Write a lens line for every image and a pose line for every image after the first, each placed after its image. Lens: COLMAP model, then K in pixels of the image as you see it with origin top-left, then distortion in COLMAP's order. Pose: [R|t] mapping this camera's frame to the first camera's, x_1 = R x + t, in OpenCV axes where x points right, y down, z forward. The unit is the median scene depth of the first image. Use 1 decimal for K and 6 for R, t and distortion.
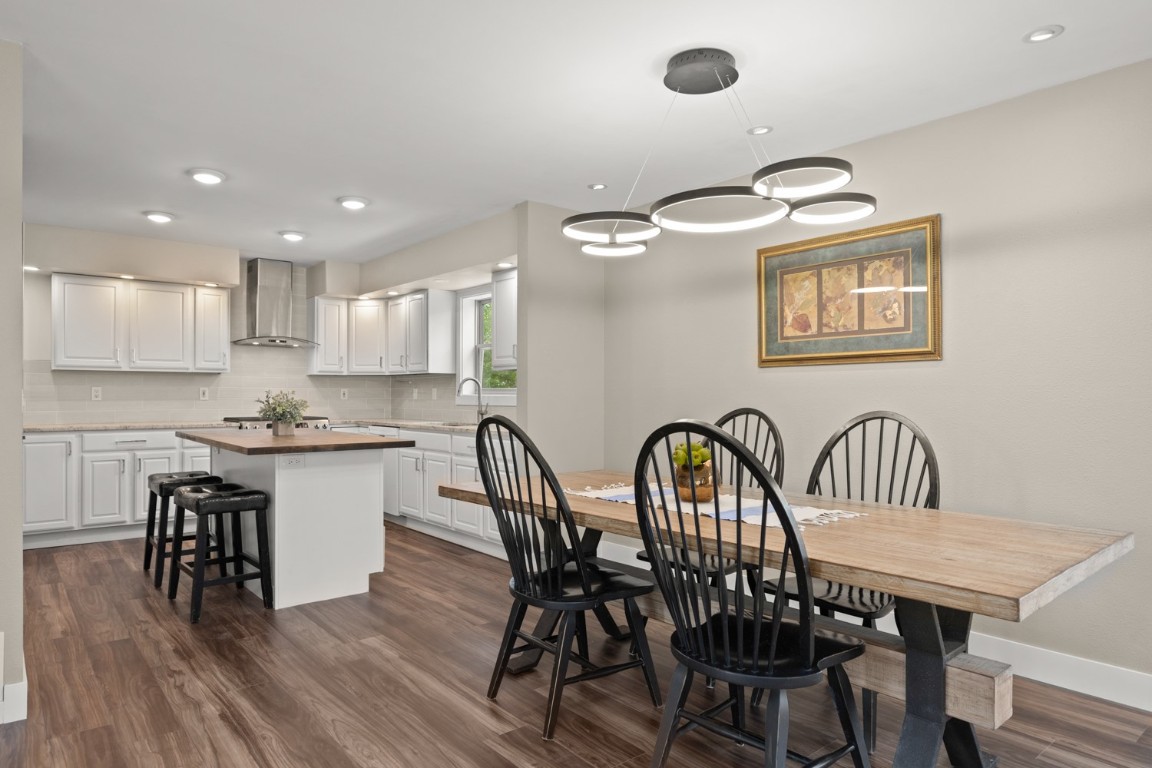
lens RADIAL K [[689.8, 0, 576.1], [0, 689.8, 400.7], [0, 0, 1]] dist [-0.014242, 0.004150]
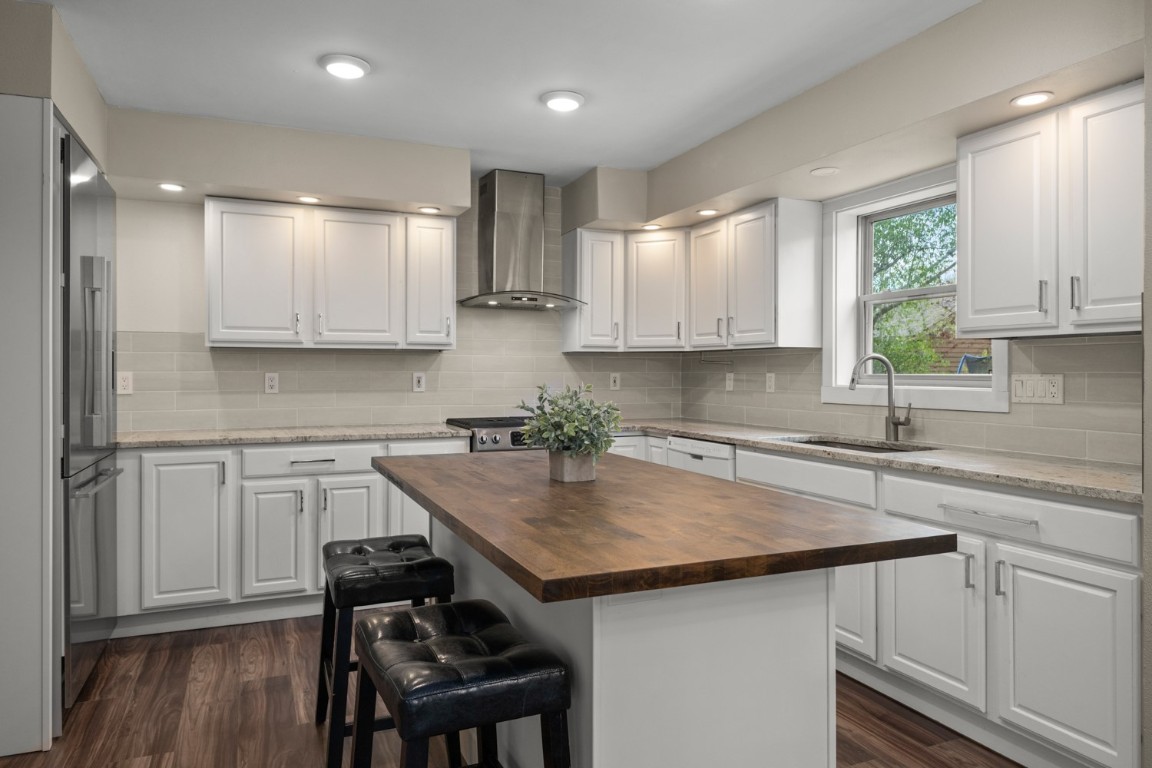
lens RADIAL K [[750.0, 0, 575.8], [0, 750.0, 380.4], [0, 0, 1]] dist [-0.000340, 0.000790]
pose [[0.958027, 0.002000, -0.286672, -0.202753], [-0.001673, 0.999998, 0.001384, -0.013651], [0.286674, -0.000846, 0.958028, 0.375014]]
